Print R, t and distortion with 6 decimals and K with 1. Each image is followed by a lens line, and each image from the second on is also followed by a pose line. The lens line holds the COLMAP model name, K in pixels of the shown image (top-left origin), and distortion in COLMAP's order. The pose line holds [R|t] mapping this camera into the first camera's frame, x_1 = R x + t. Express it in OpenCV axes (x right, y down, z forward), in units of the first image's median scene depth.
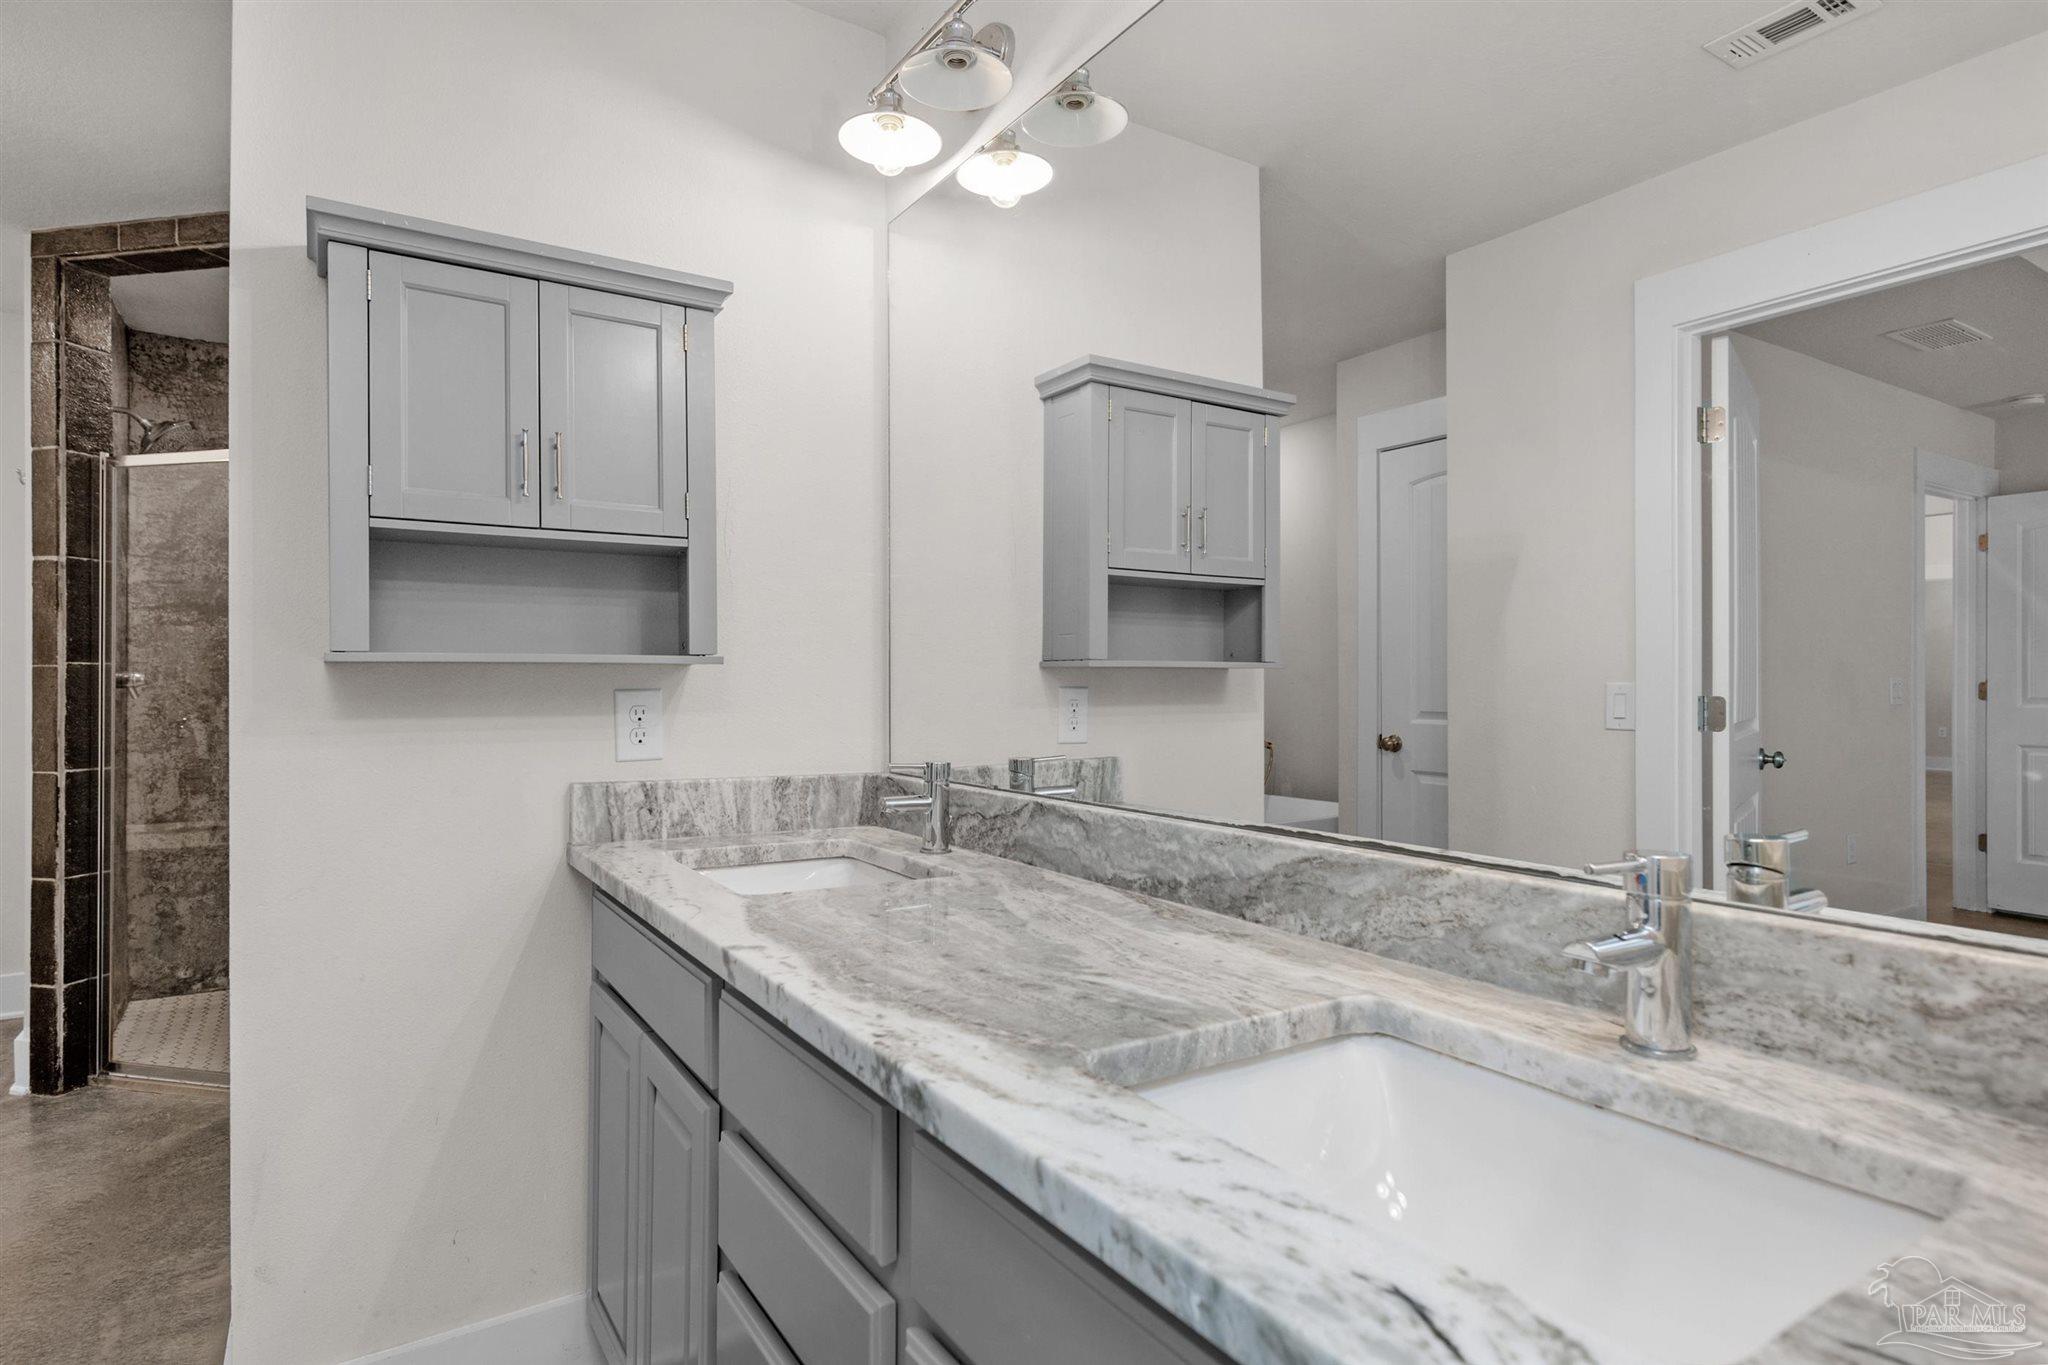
lens RADIAL K [[1107.1, 0, 1023.8], [0, 1107.1, 681.3], [0, 0, 1]] dist [-0.000510, -0.000466]
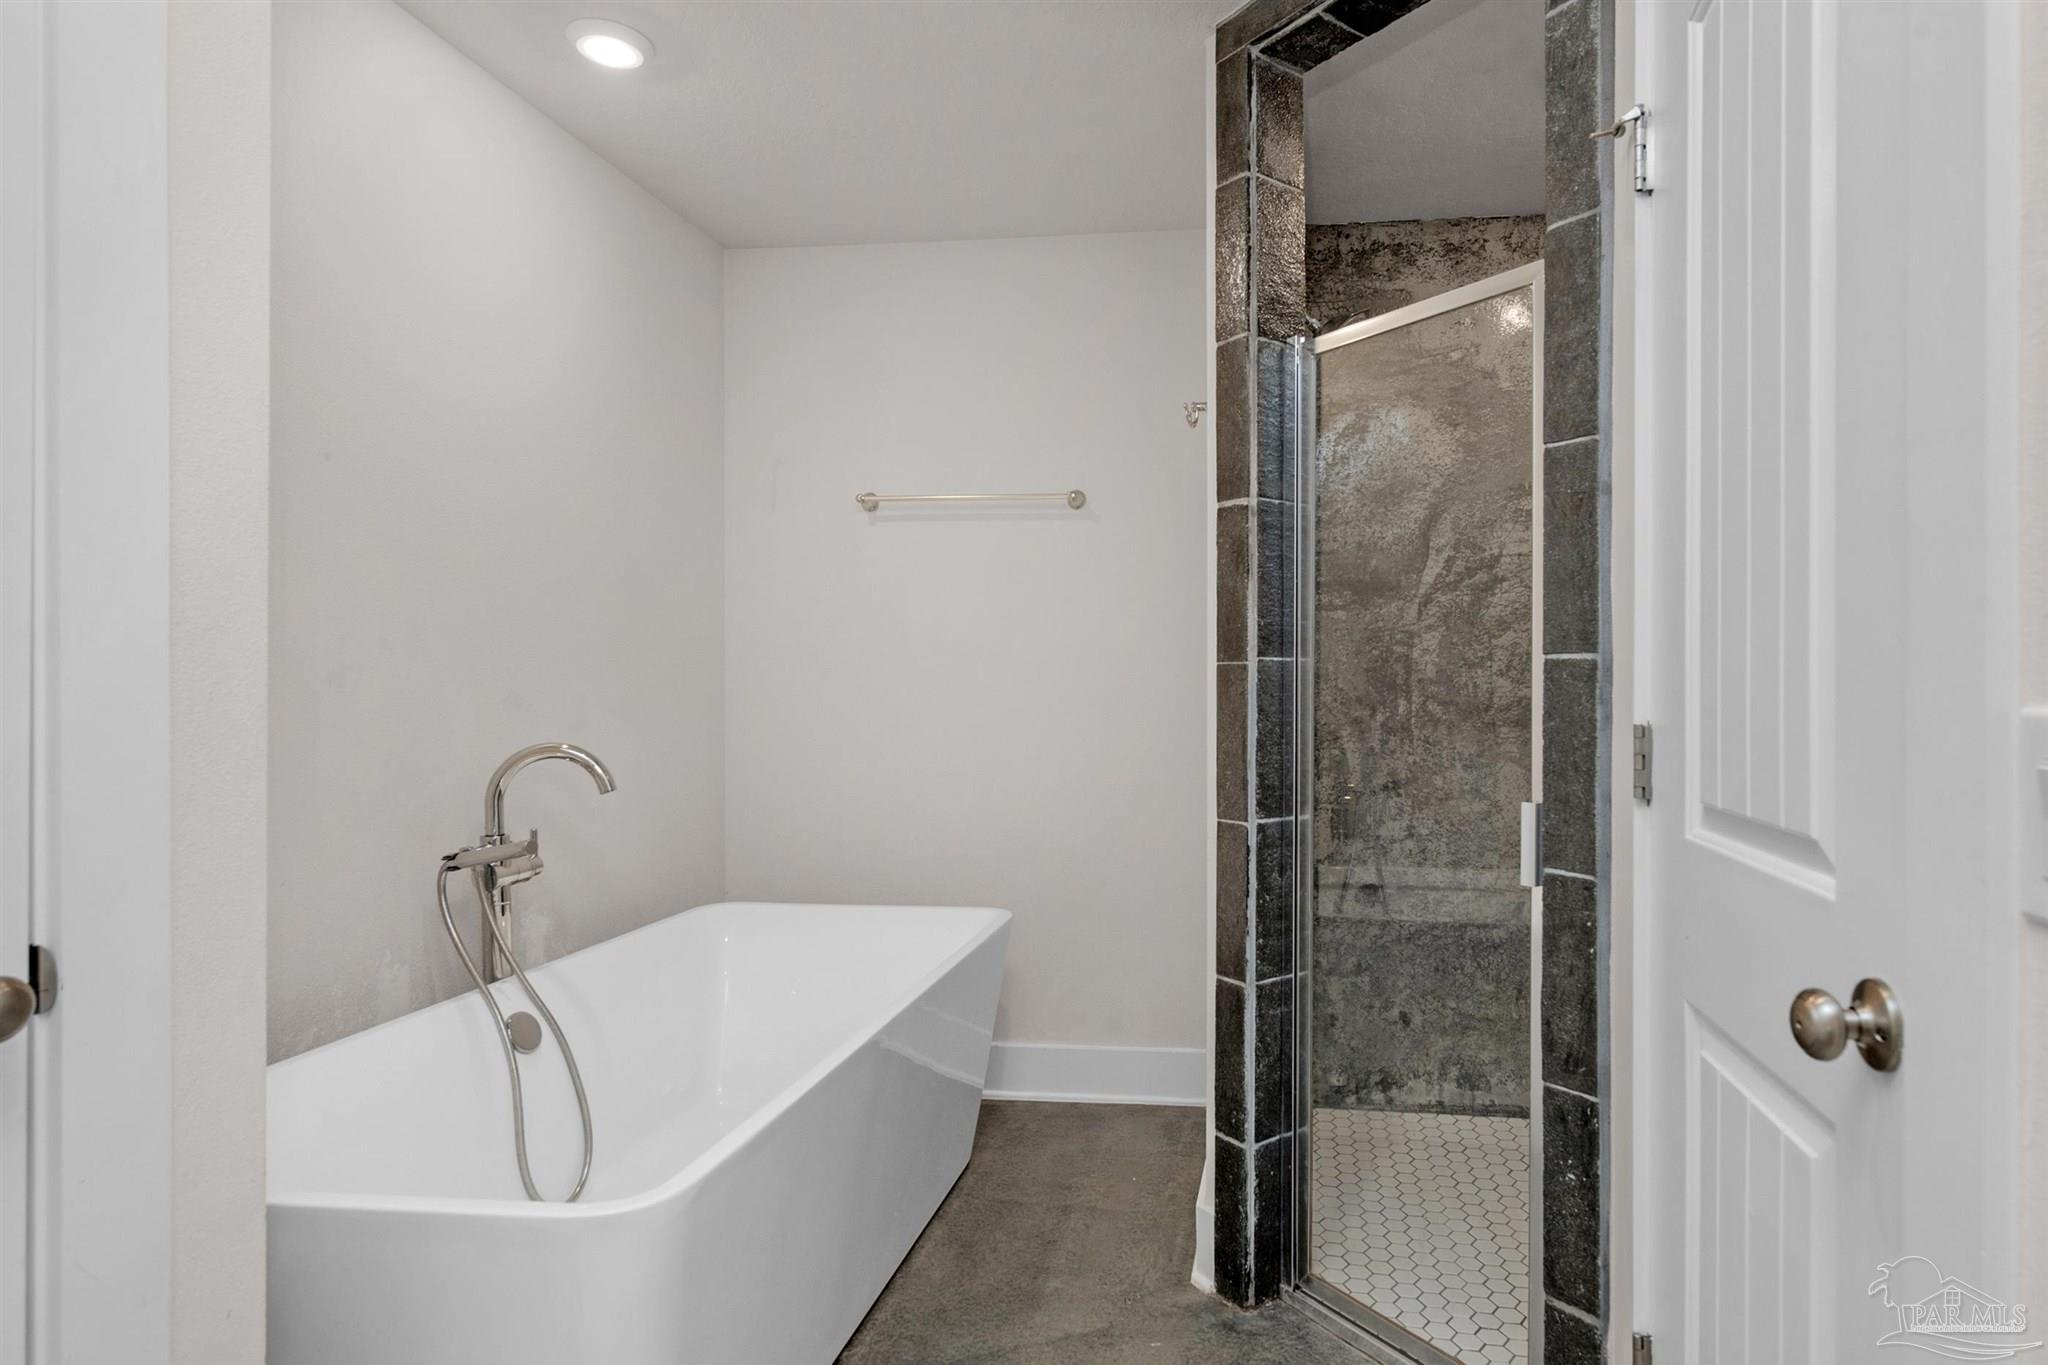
lens RADIAL K [[1107.1, 0, 1023.8], [0, 1107.1, 684.5], [0, 0, 1]] dist [-0.000510, -0.000466]
pose [[0.691022, 0.000159, -0.722834, -0.483827], [-0.000521, 1.000000, -0.000278, -0.000725], [0.722834, 0.000569, 0.691022, 0.441198]]
